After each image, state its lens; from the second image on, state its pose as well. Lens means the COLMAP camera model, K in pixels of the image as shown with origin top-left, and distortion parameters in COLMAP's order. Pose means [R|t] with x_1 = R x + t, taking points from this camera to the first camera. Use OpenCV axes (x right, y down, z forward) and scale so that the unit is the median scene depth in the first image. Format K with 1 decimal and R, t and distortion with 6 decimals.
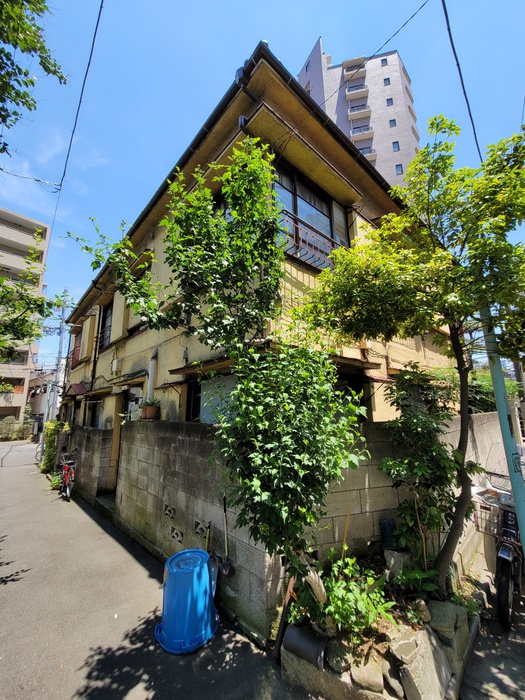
lens RADIAL K [[281.0, 0, 263.6], [0, 281.0, 355.8], [0, 0, 1]] dist [-0.003036, -0.000351]
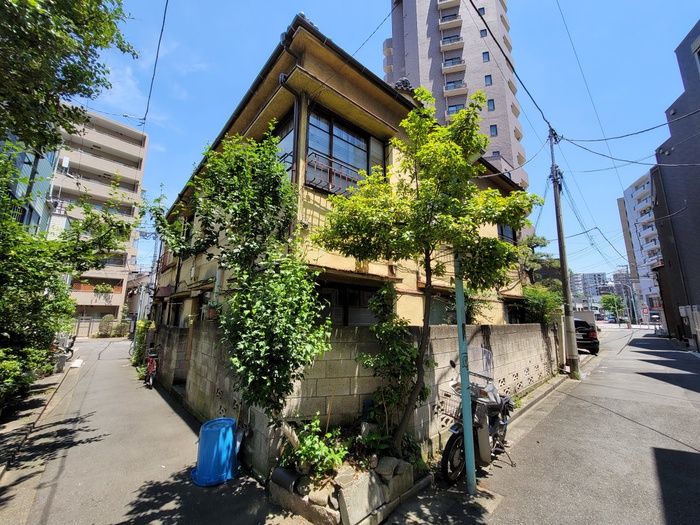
lens RADIAL K [[282.1, 0, 347.3], [0, 282.1, 266.1], [0, 0, 1]] dist [-0.008720, 0.004549]
pose [[0.998969, 0.024644, -0.038115, 0.270796], [-0.024093, 0.999599, 0.014848, -0.043897], [0.038466, -0.013914, 0.999163, -0.223741]]
